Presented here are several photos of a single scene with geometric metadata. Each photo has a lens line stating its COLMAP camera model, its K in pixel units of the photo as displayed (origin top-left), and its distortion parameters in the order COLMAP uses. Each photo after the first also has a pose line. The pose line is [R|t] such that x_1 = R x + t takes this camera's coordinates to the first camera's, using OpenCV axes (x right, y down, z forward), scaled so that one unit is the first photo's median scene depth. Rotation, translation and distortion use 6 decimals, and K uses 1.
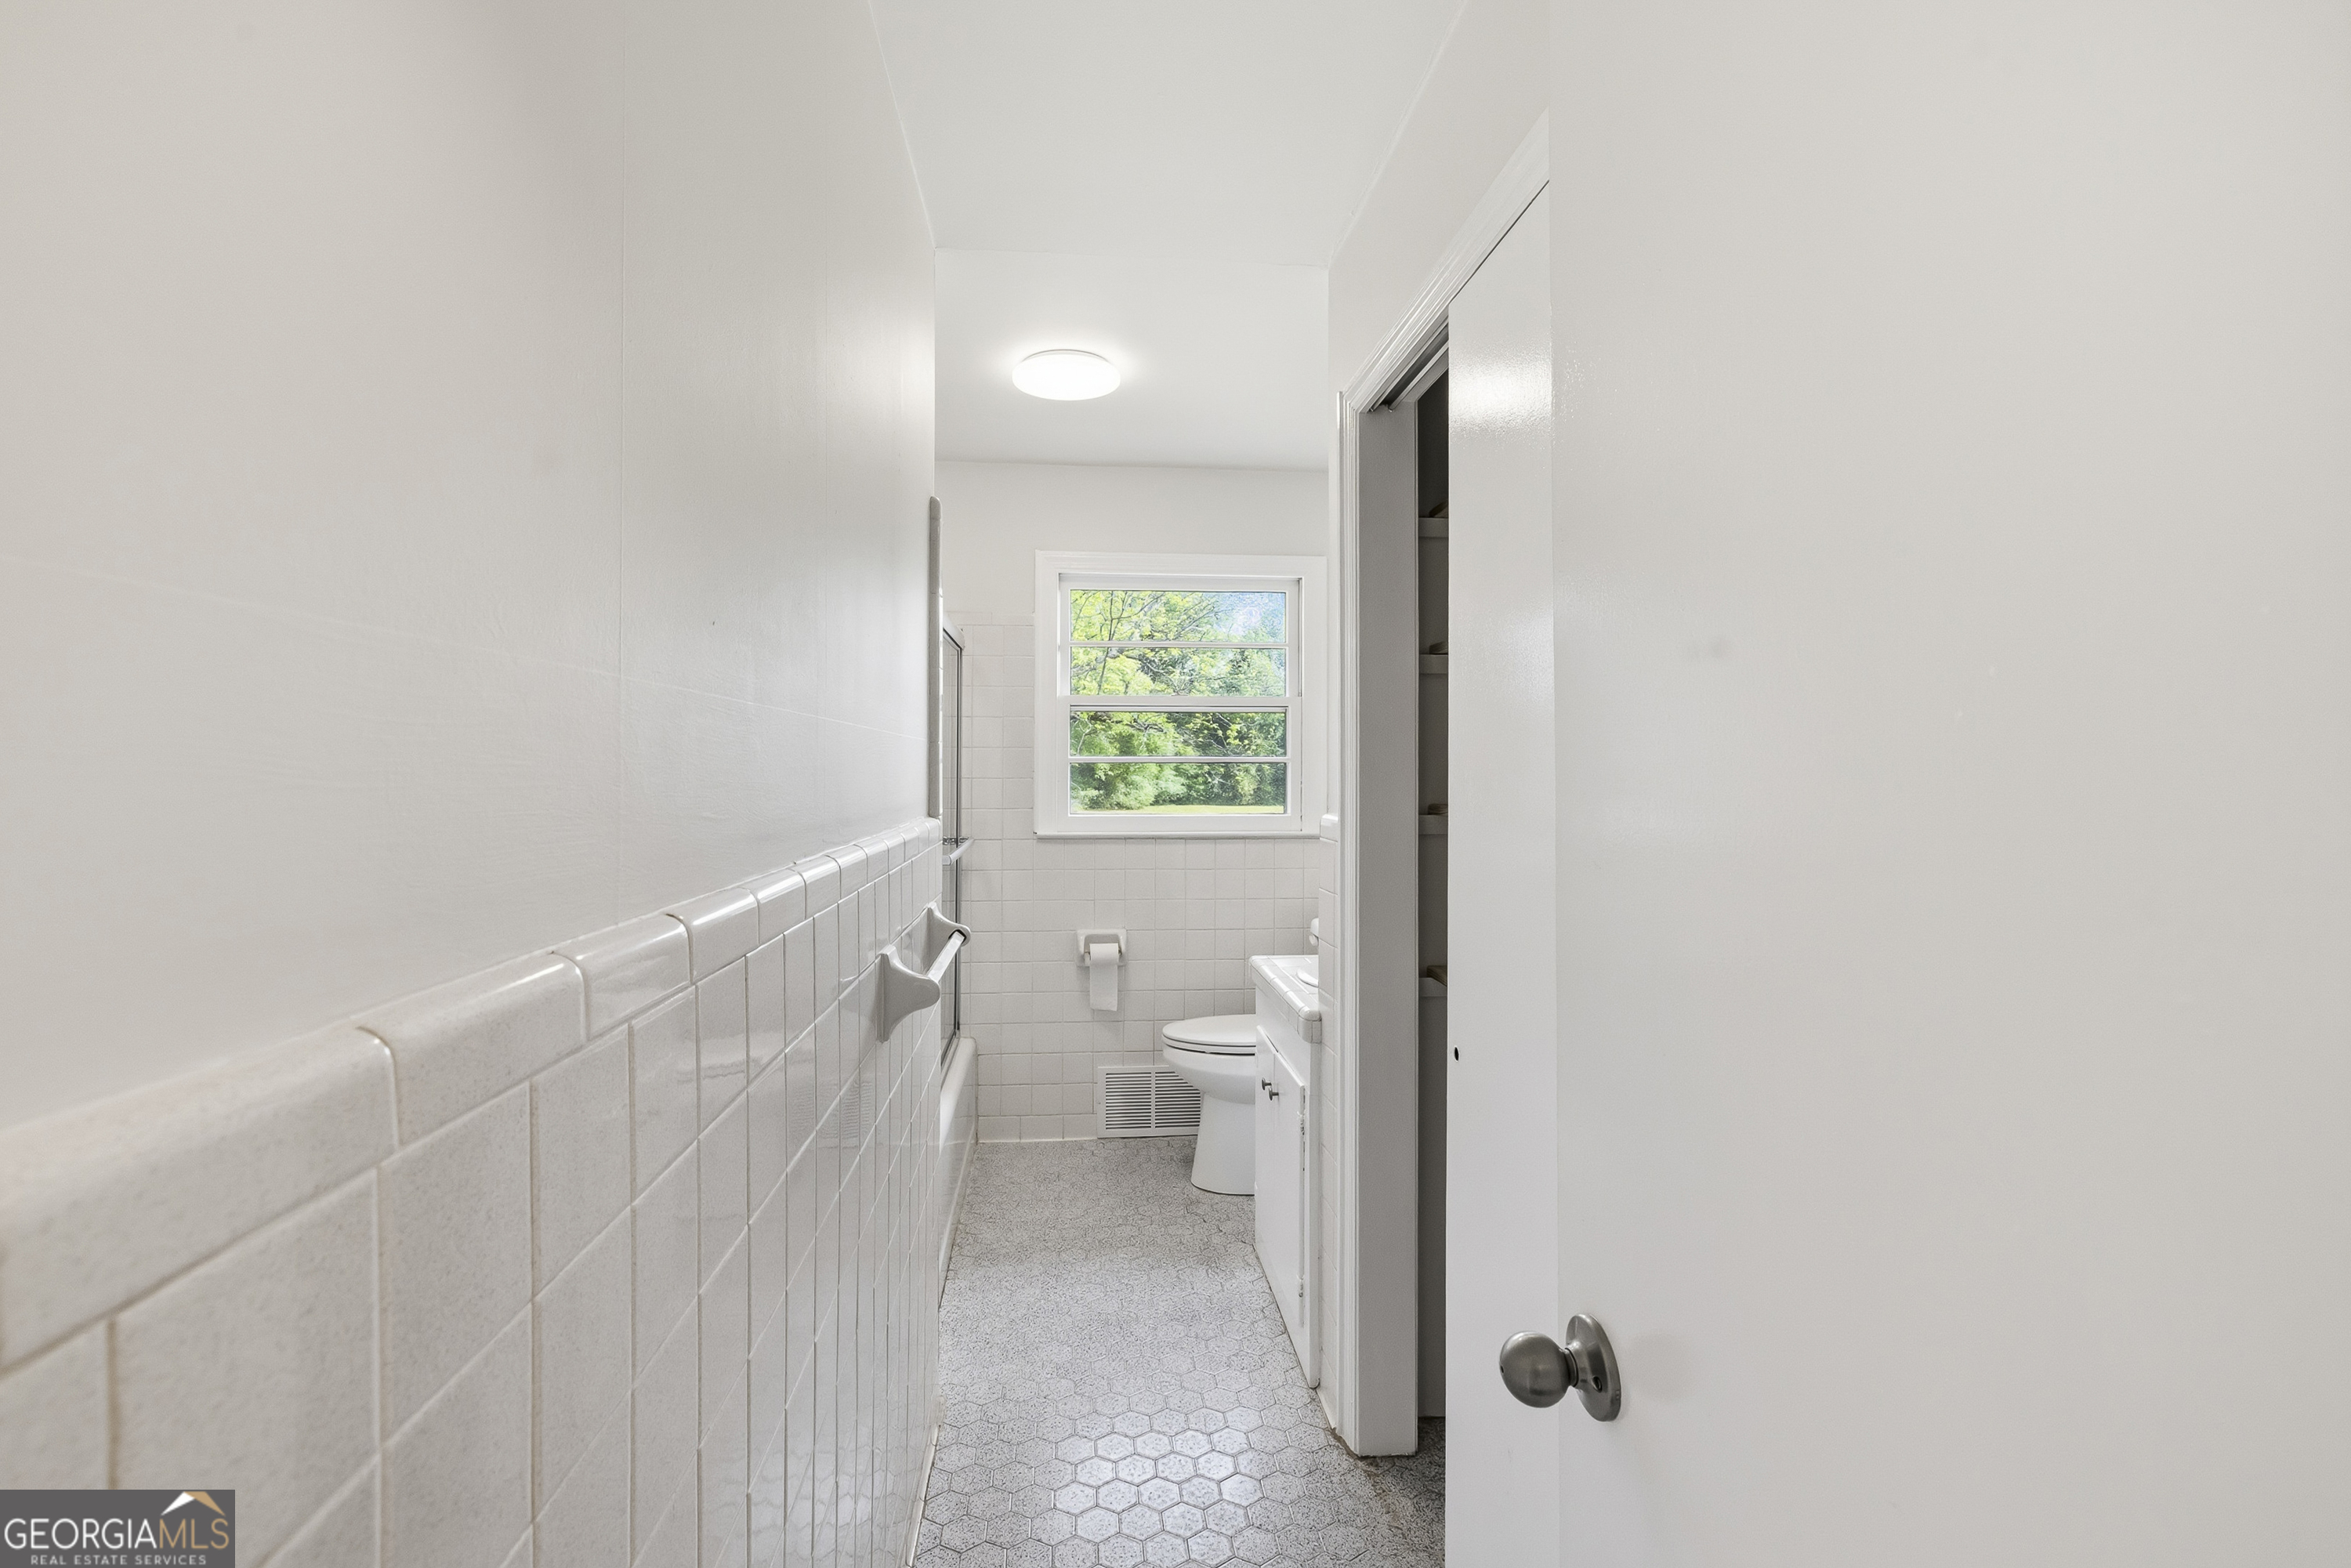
lens RADIAL K [[1000.0, 0, 1169.3], [0, 1000.0, 781.5], [0, 0, 1]] dist [-0.002597, -0.000379]
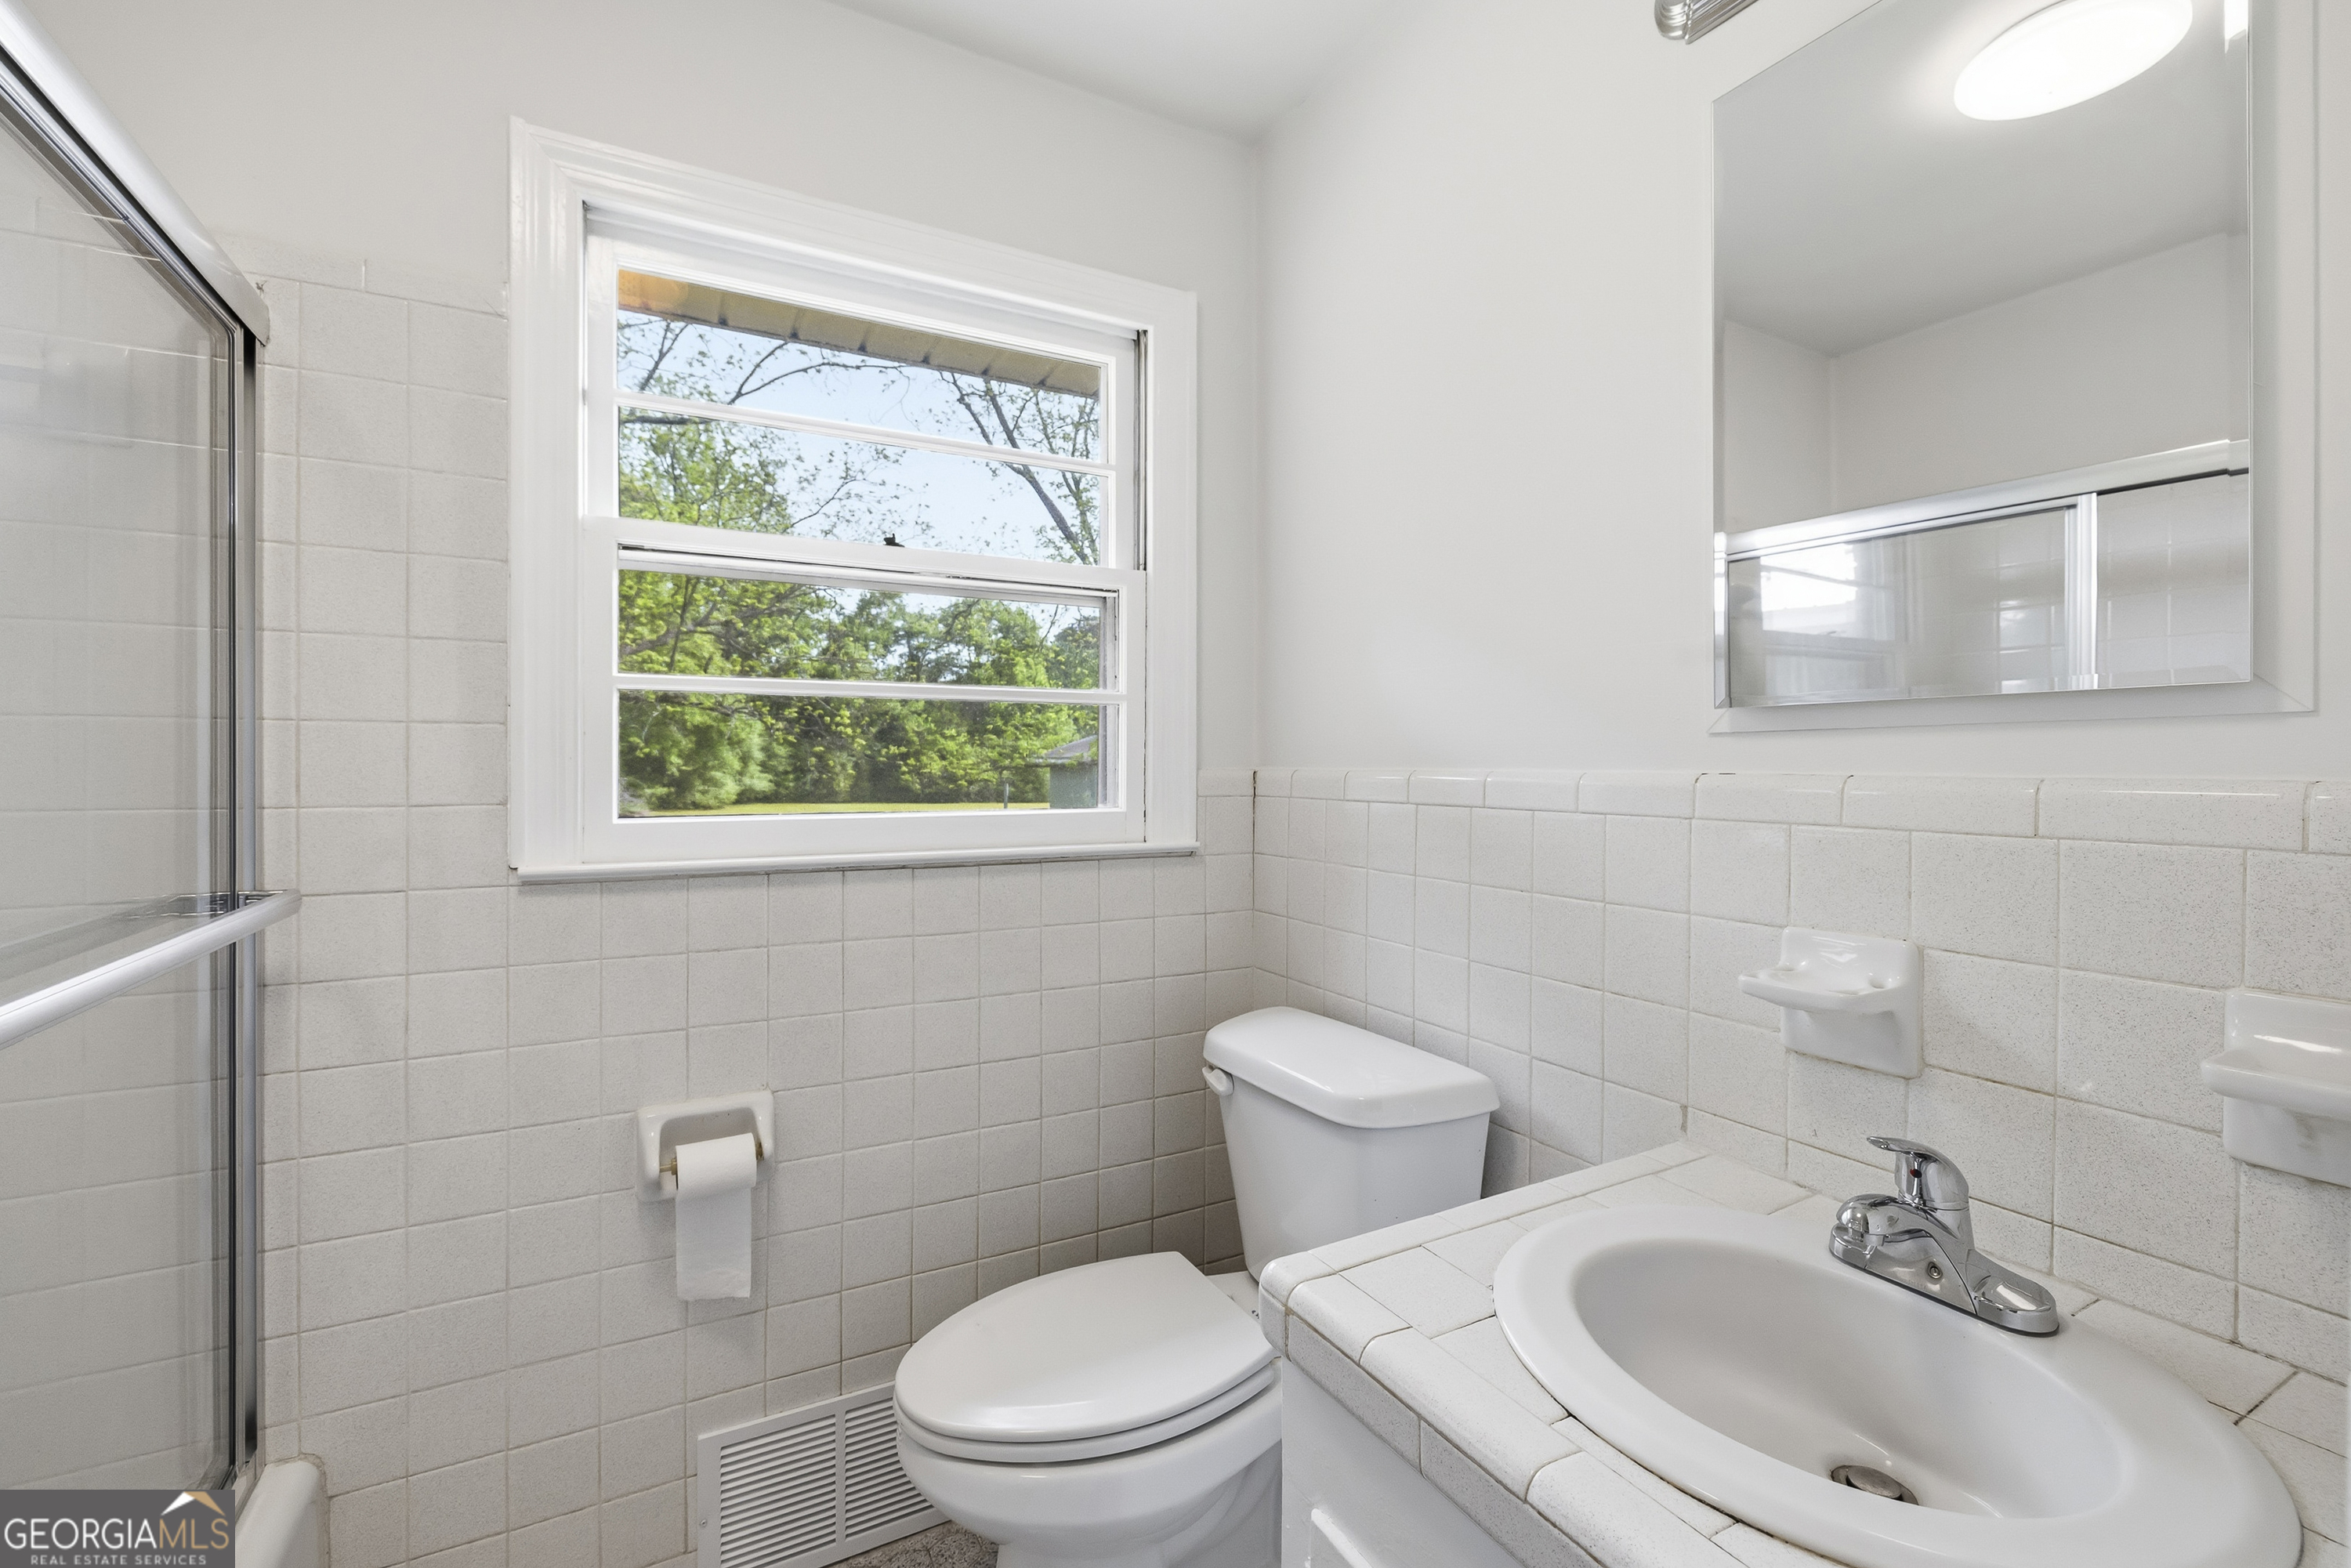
lens RADIAL K [[1000.0, 0, 1170.8], [0, 1000.0, 780.5], [0, 0, 1]] dist [-0.002597, -0.000379]
pose [[0.923136, -0.004259, 0.384450, -0.046187], [0.003155, 0.999989, 0.003503, 0.016490], [-0.384461, -0.002020, 0.923139, 0.517716]]
